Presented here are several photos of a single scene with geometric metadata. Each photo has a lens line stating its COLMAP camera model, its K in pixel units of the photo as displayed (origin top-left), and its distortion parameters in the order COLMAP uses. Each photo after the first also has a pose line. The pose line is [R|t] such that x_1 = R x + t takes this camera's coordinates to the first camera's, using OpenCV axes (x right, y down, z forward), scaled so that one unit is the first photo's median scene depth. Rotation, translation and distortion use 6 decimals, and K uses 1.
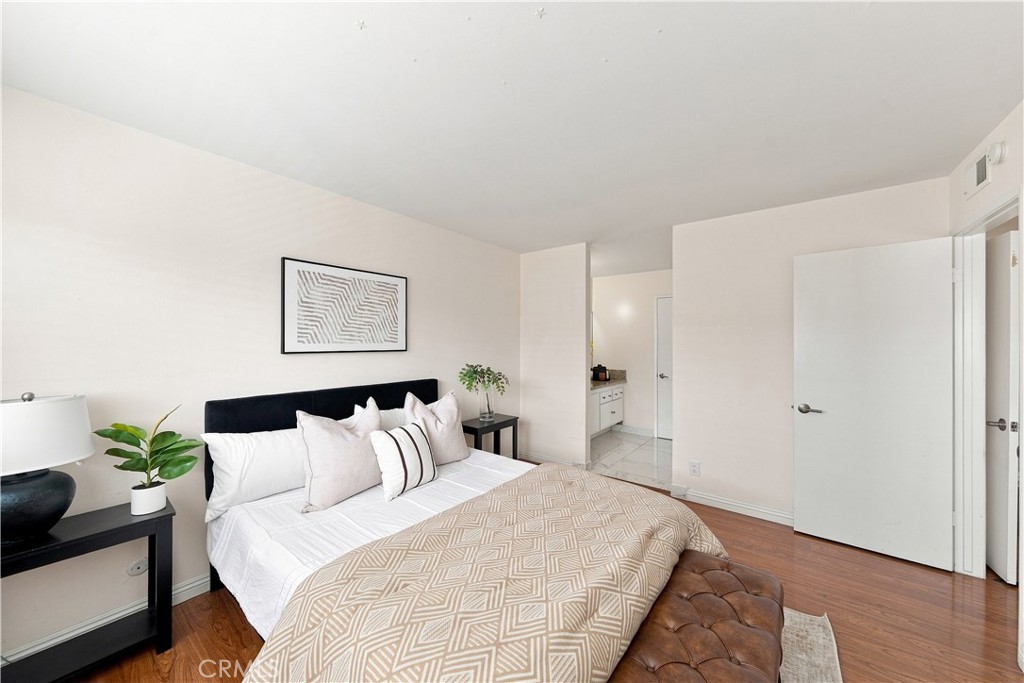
lens RADIAL K [[356.4, 0, 516.0], [0, 356.4, 345.5], [0, 0, 1]] dist [-0.001954, -0.000223]
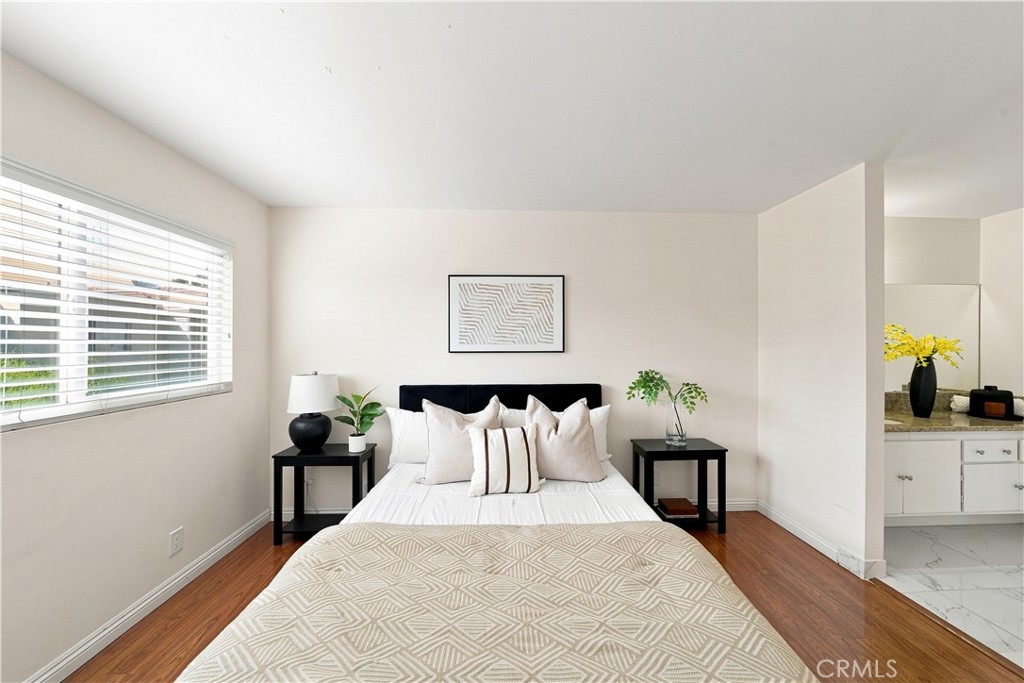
lens RADIAL K [[356.4, 0, 516.0], [0, 356.4, 345.5], [0, 0, 1]] dist [-0.001954, -0.000223]
pose [[0.643728, 0.001494, -0.765253, 0.377466], [-0.003626, 0.999993, -0.001098, -0.001306], [0.765246, 0.003482, 0.643728, 0.318322]]
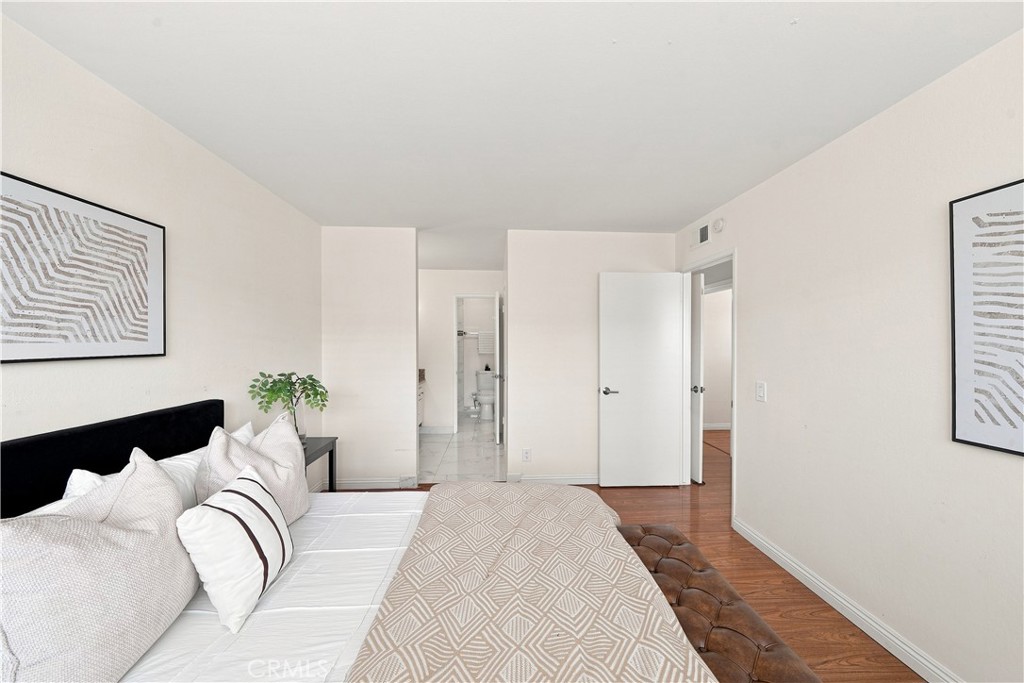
lens RADIAL K [[359.3, 0, 515.8], [0, 359.3, 344.4], [0, 0, 1]] dist [-0.000196, -0.000044]
pose [[0.754561, -0.009242, 0.656165, -0.288781], [0.006499, 0.999957, 0.006611, -0.003065], [-0.656198, -0.000725, 0.754588, 0.220272]]
